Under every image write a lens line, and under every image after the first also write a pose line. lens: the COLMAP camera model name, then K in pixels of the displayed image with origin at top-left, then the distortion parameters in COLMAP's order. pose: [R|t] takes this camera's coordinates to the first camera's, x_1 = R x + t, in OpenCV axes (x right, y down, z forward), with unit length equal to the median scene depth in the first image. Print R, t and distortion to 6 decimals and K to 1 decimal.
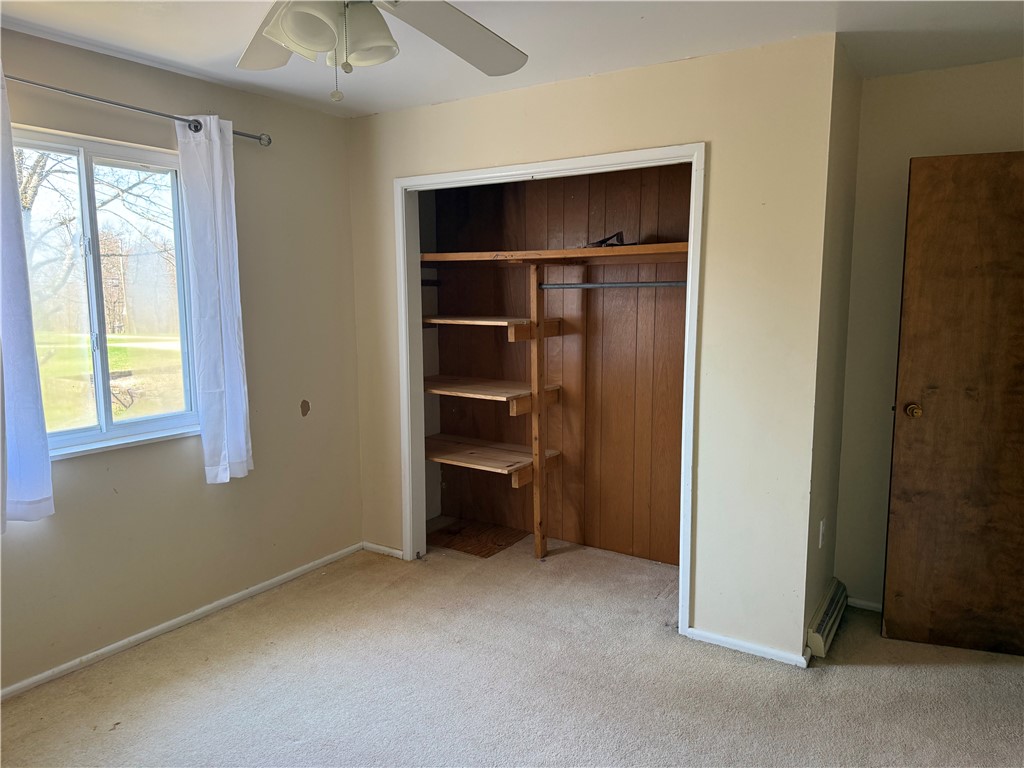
lens RADIAL K [[714.9, 0, 512.0], [0, 714.9, 384.0], [0, 0, 1]] dist [0.003875, 0.000772]
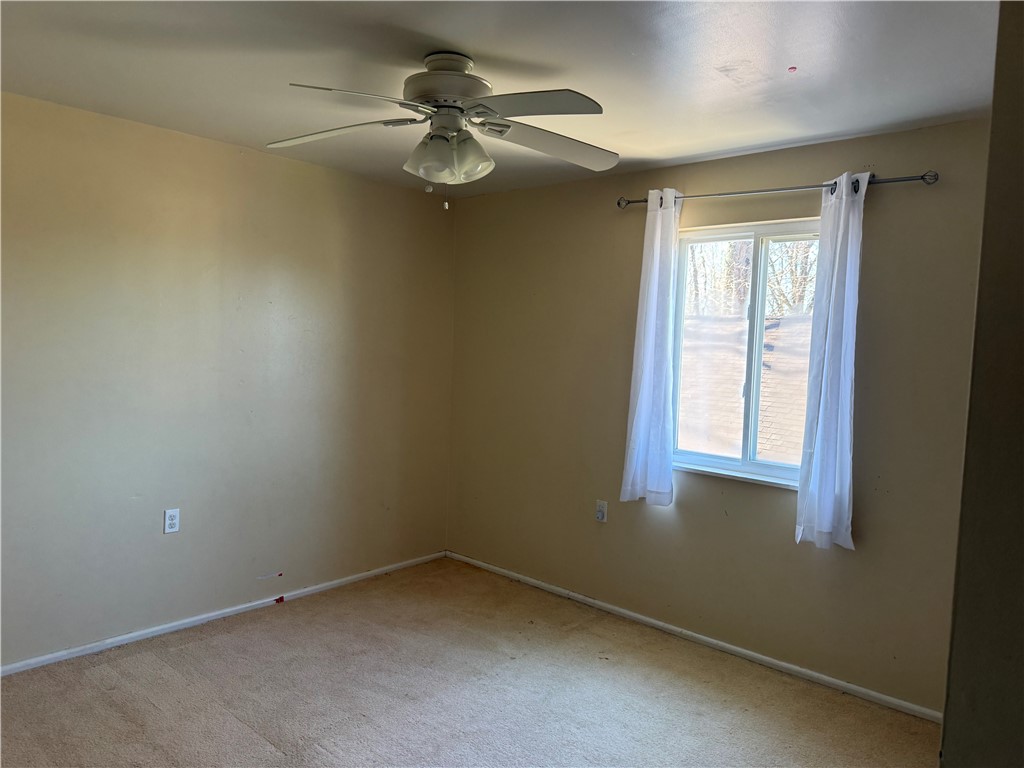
lens RADIAL K [[700.9, 0, 512.0], [0, 700.9, 384.0], [0, 0, 1]] dist [-0.003522, -0.000896]
pose [[-0.132161, 0.064324, -0.989139, 0.608447], [-0.167012, 0.982181, 0.086186, -0.099315], [0.977057, 0.176589, -0.119064, 0.723748]]
